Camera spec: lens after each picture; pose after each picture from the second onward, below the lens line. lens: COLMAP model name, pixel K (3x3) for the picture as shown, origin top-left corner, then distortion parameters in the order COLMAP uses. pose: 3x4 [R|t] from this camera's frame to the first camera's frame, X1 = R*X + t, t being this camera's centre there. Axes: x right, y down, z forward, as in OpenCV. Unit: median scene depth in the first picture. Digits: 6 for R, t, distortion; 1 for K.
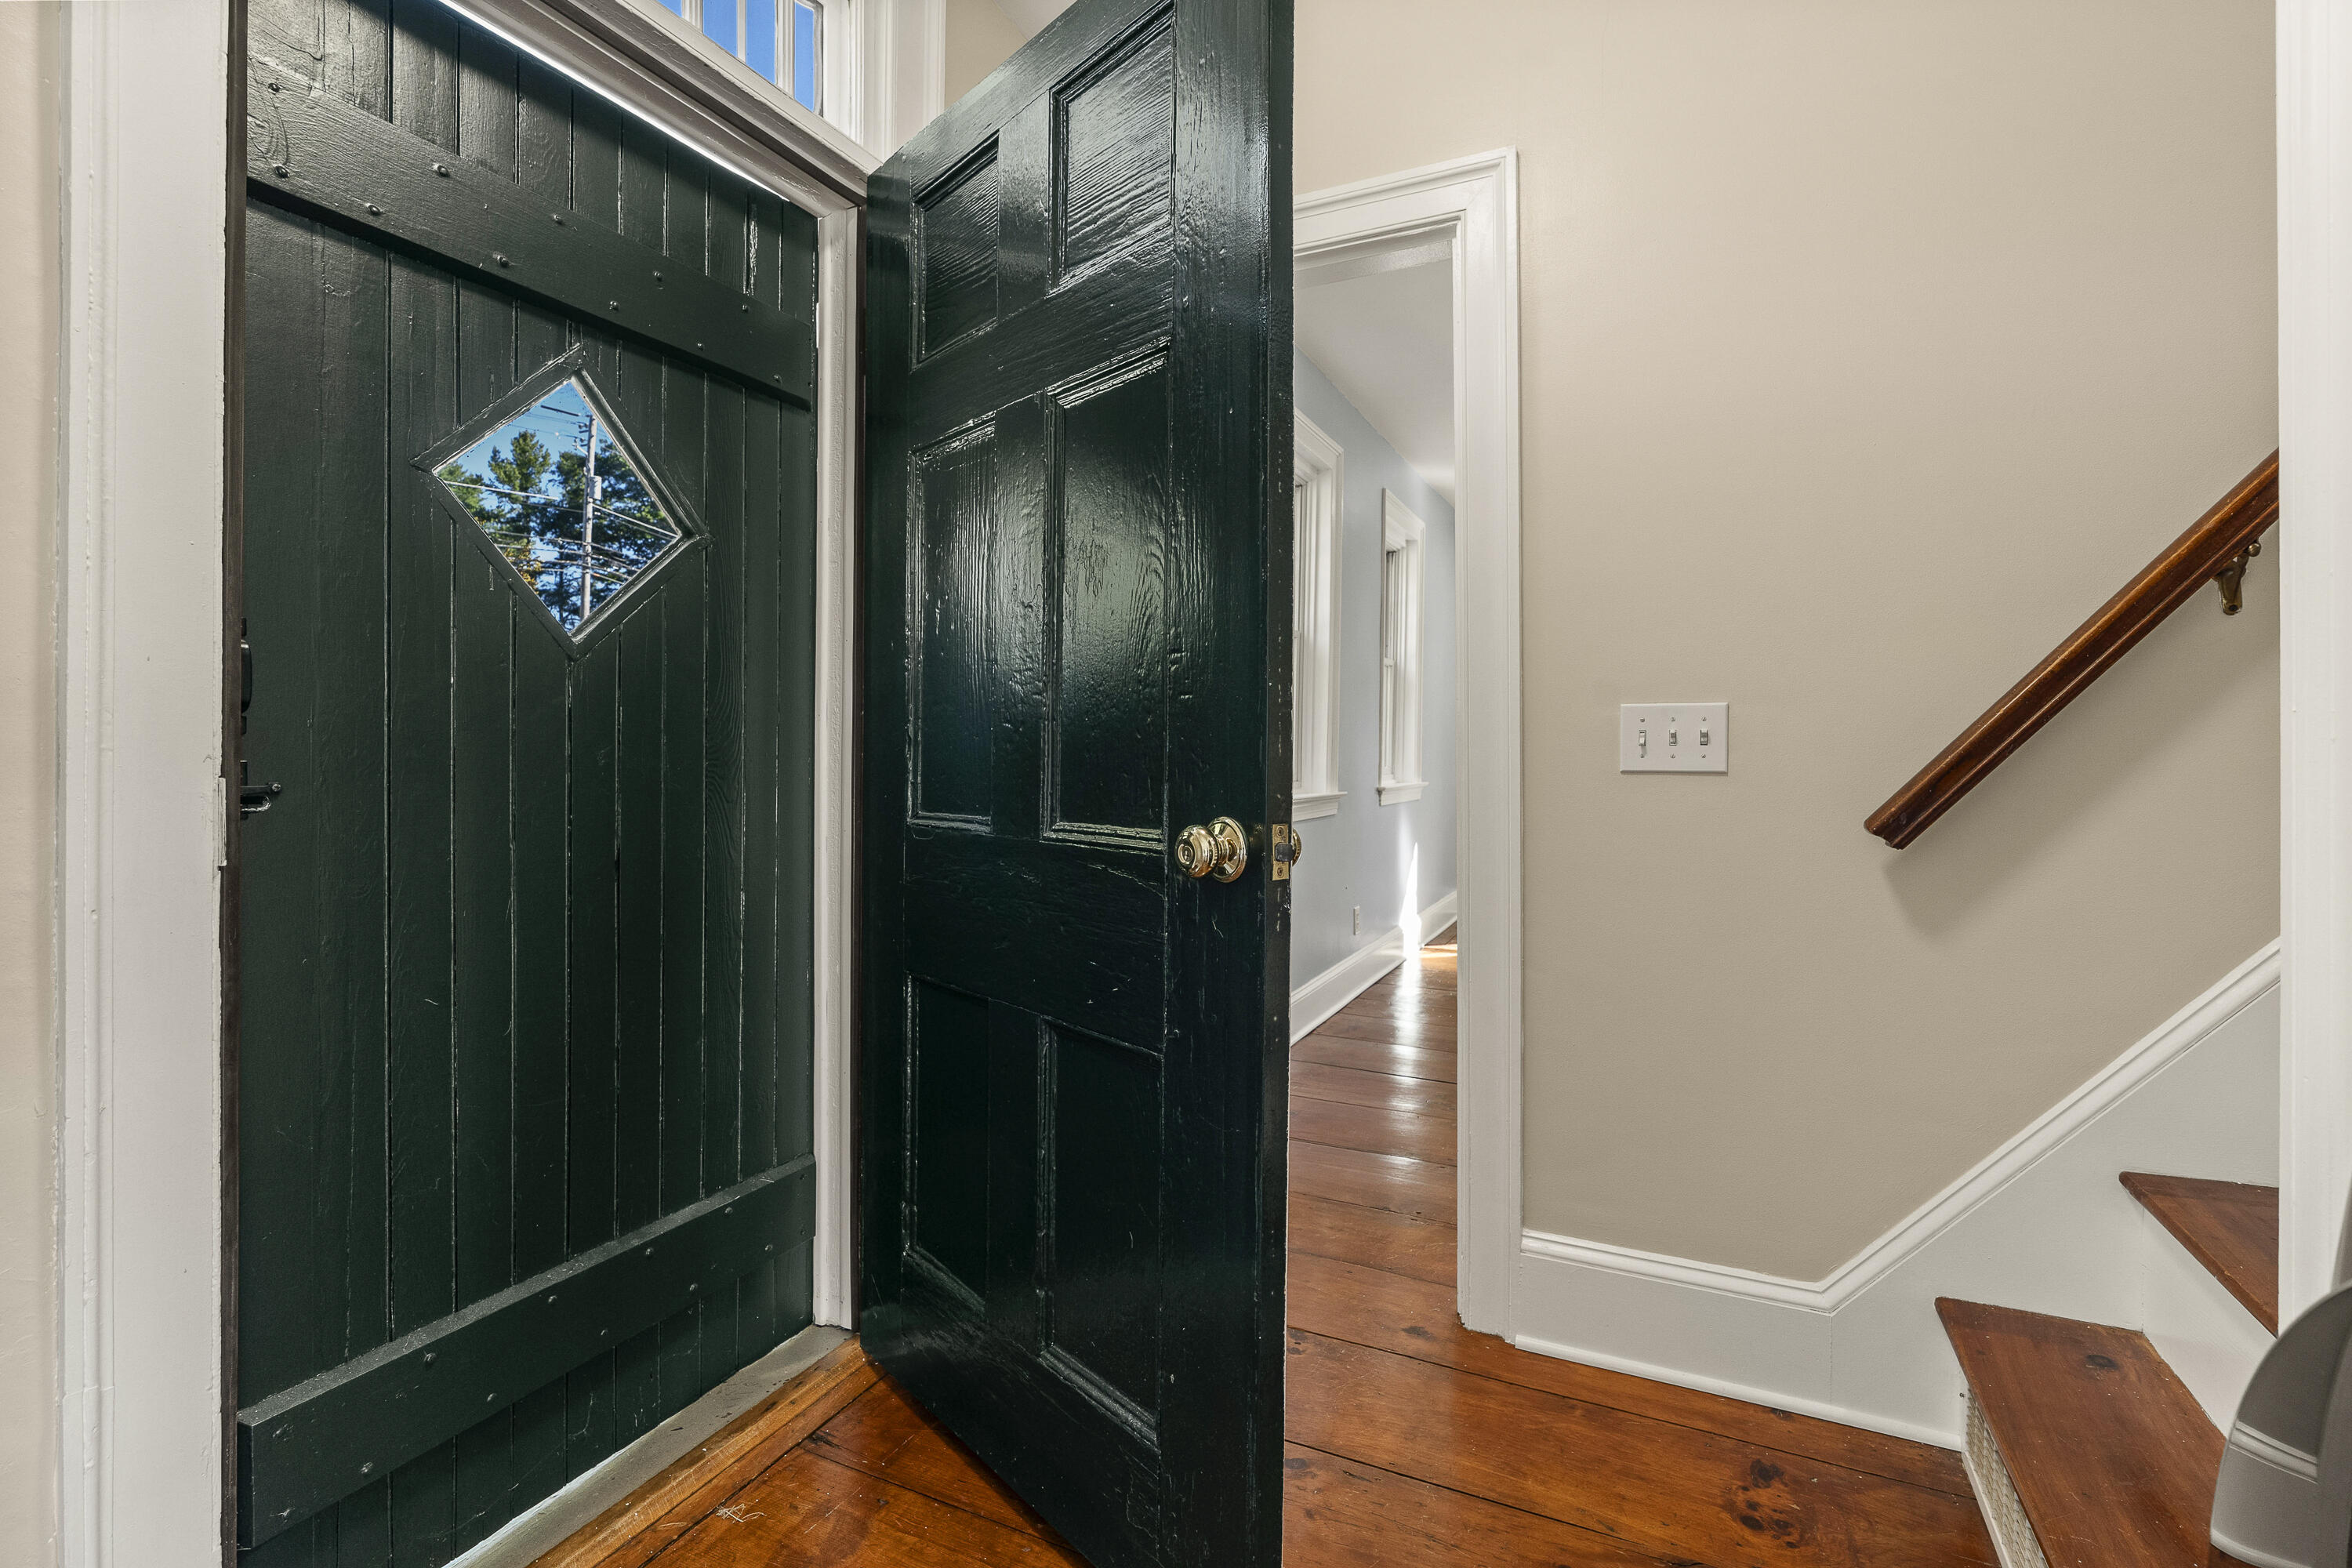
lens RADIAL K [[1086.6, 0, 1175.5], [0, 1086.6, 753.5], [0, 0, 1]] dist [-0.000120, -0.000039]
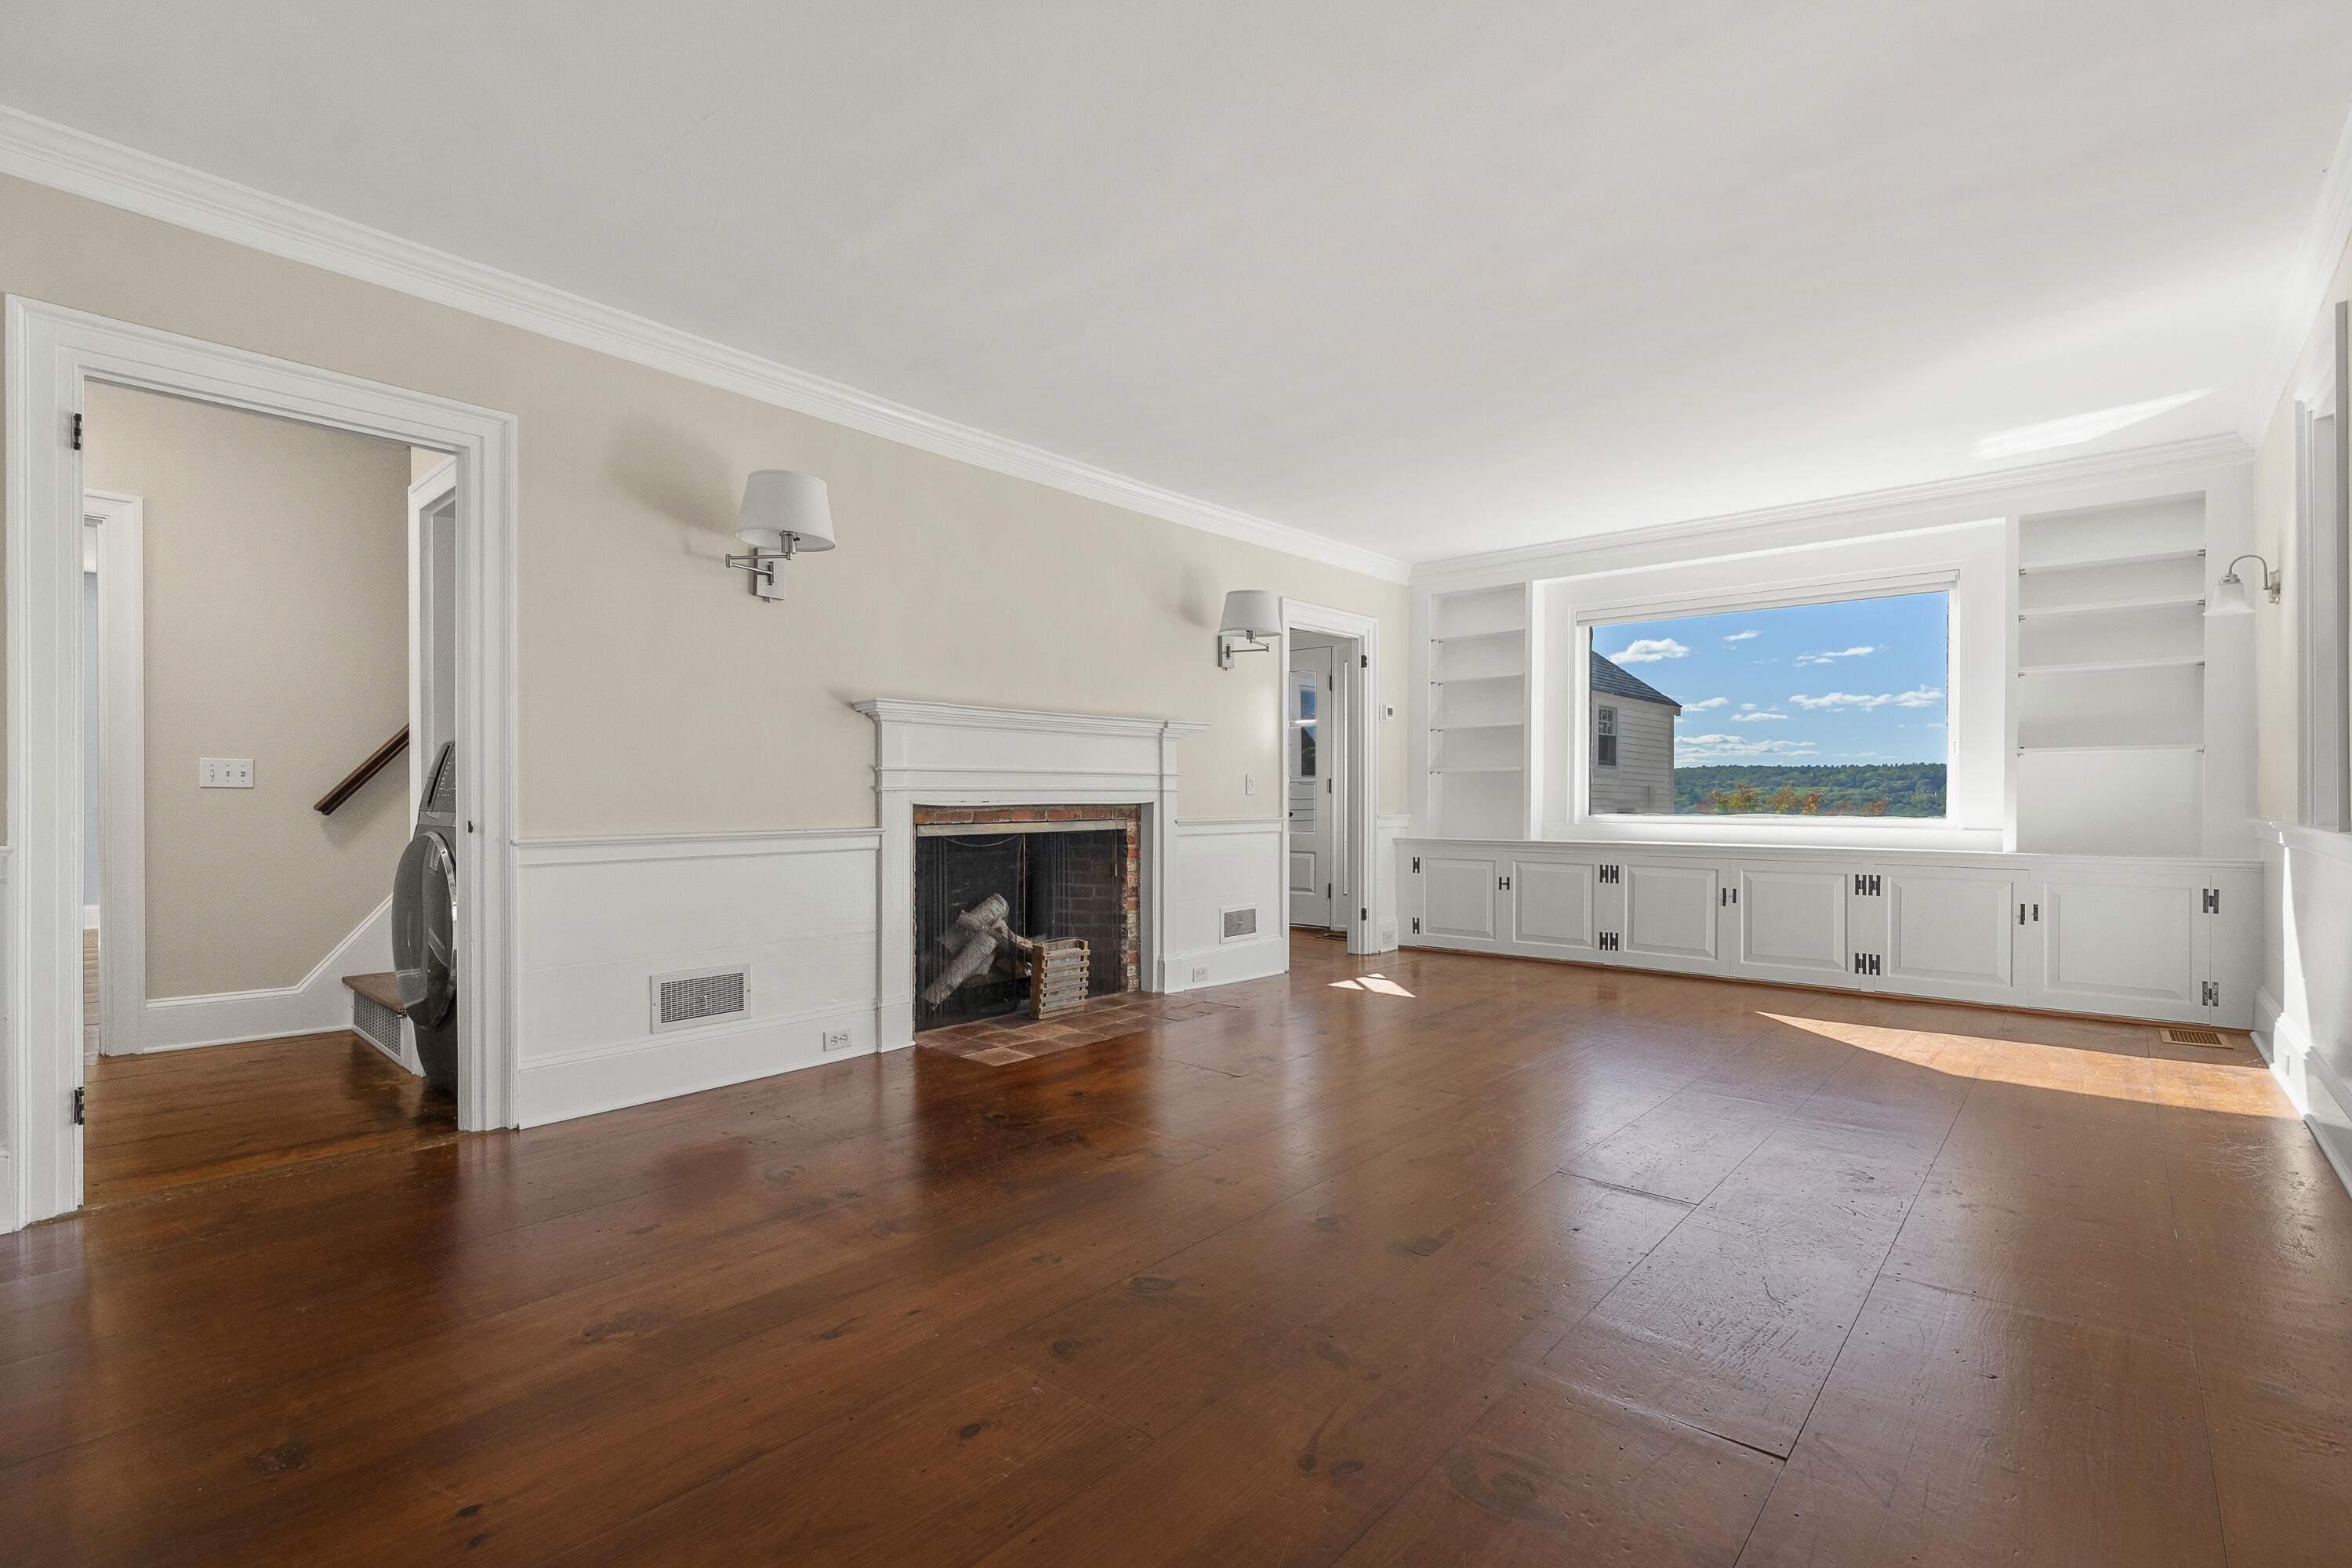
lens RADIAL K [[1061.3, 0, 1121.0], [0, 1061.3, 789.3], [0, 0, 1]] dist [0.000030, -0.000051]
pose [[0.303551, 0.000090, 0.952815, -1.204295], [0.001333, 0.999999, -0.000519, 0.025630], [-0.952814, 0.001427, 0.303550, -1.620258]]
